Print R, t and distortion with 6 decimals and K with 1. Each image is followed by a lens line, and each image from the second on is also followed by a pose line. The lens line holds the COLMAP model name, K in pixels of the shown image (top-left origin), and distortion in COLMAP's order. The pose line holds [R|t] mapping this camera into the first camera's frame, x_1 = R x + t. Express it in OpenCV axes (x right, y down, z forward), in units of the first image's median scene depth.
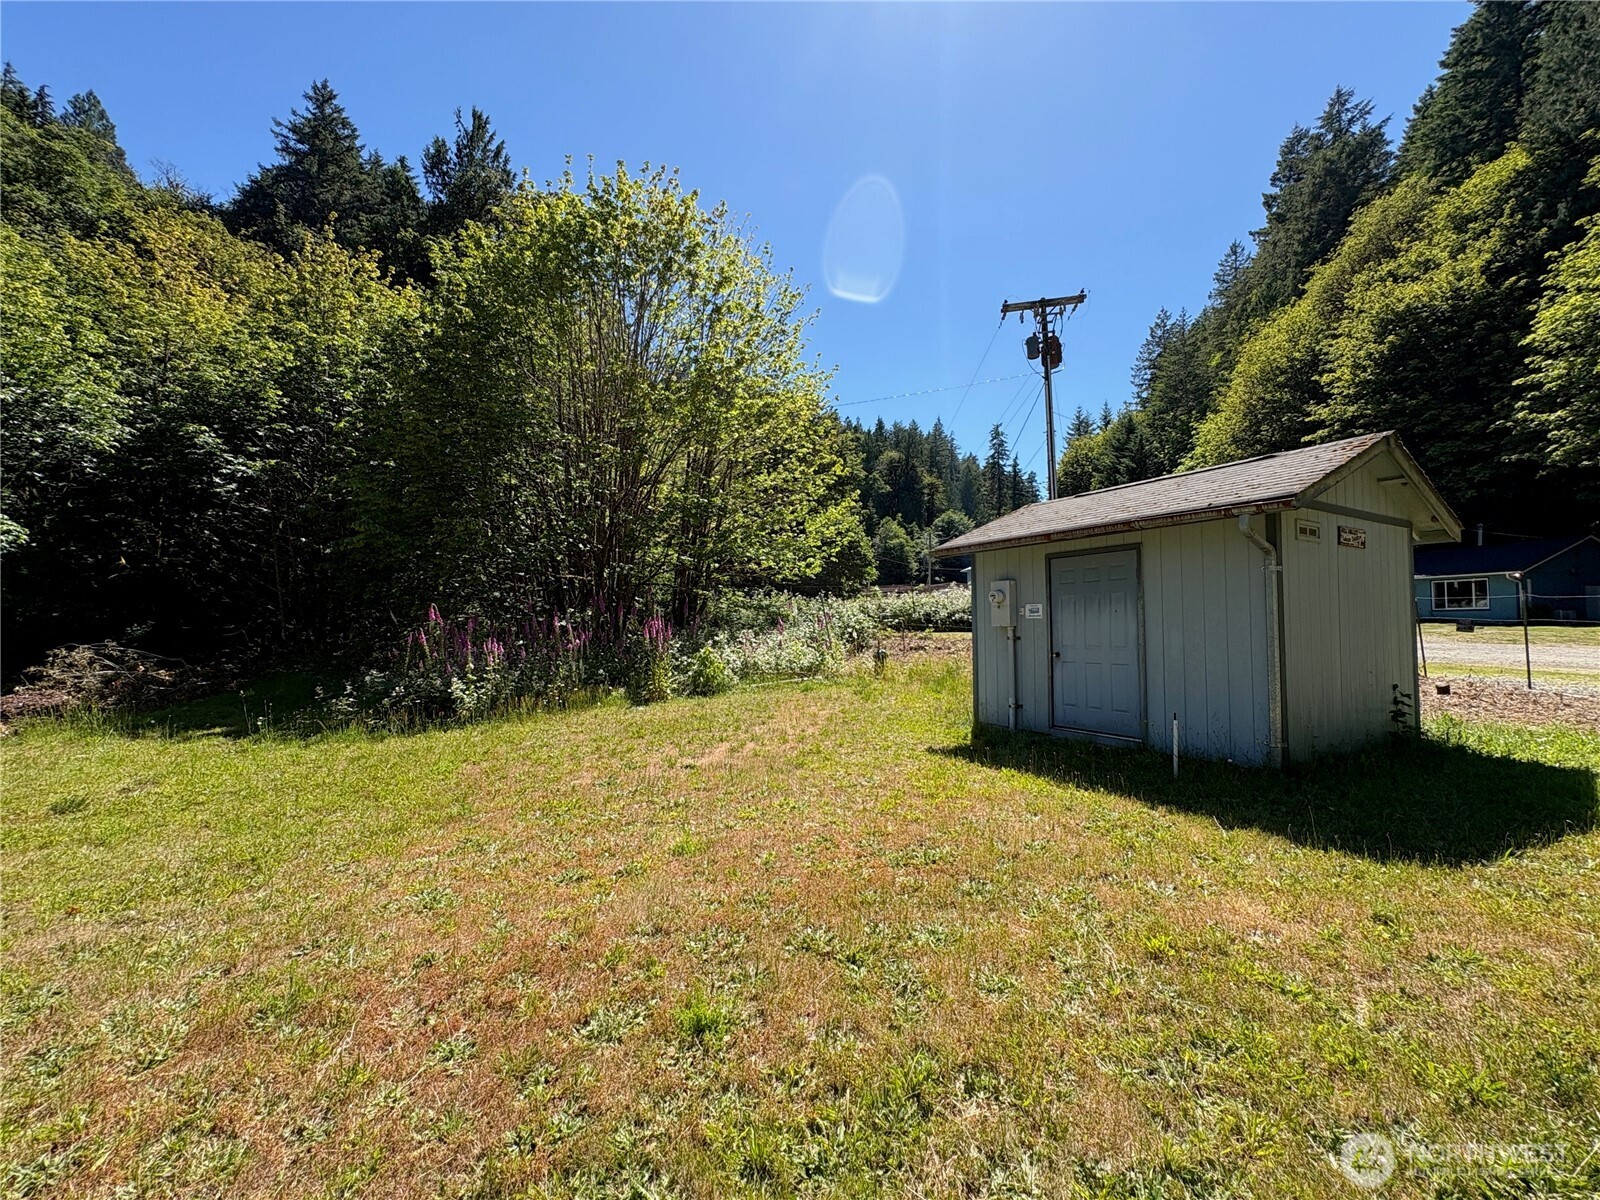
lens RADIAL K [[638.9, 0, 796.3], [0, 638.9, 601.7], [0, 0, 1]] dist [-0.015201, 0.006727]
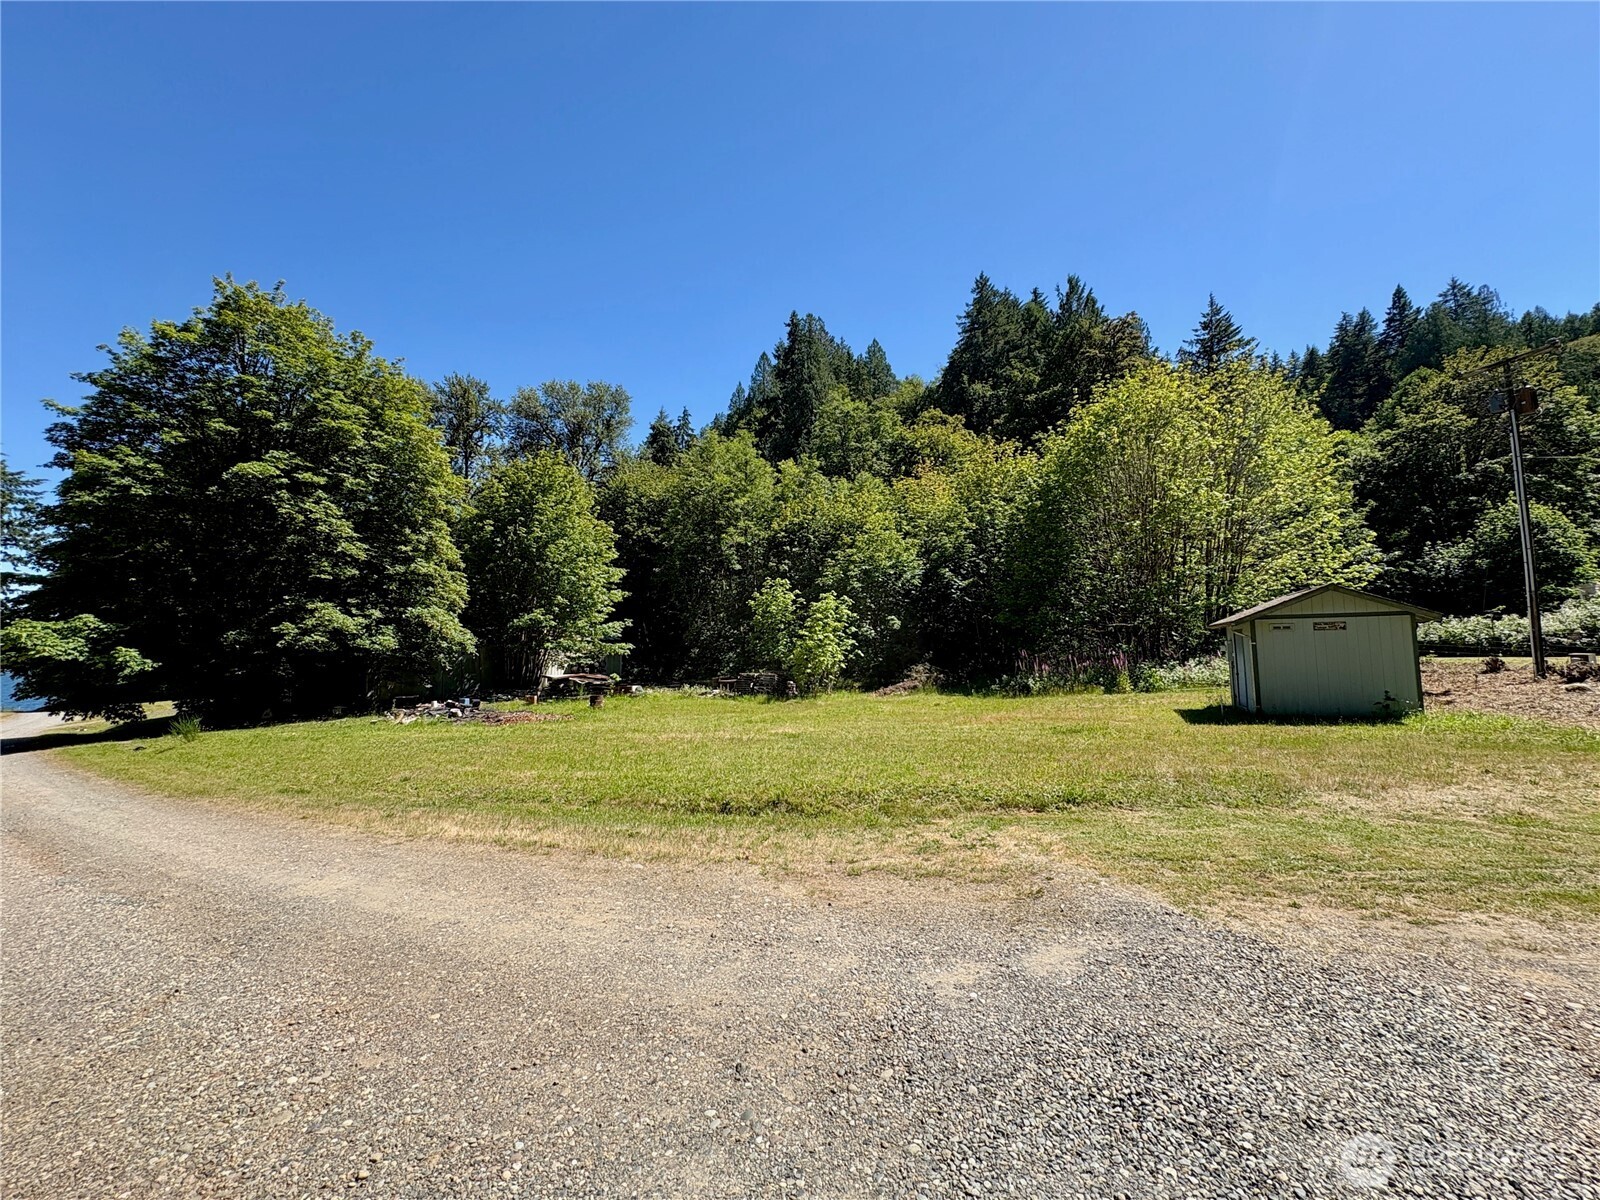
lens RADIAL K [[638.9, 0, 796.3], [0, 638.9, 601.7], [0, 0, 1]] dist [-0.015201, 0.006727]
pose [[0.563262, -0.070959, -0.823226, 0.682421], [0.053318, 0.997351, -0.049487, -0.074195], [0.824556, -0.016019, 0.565553, -0.791620]]
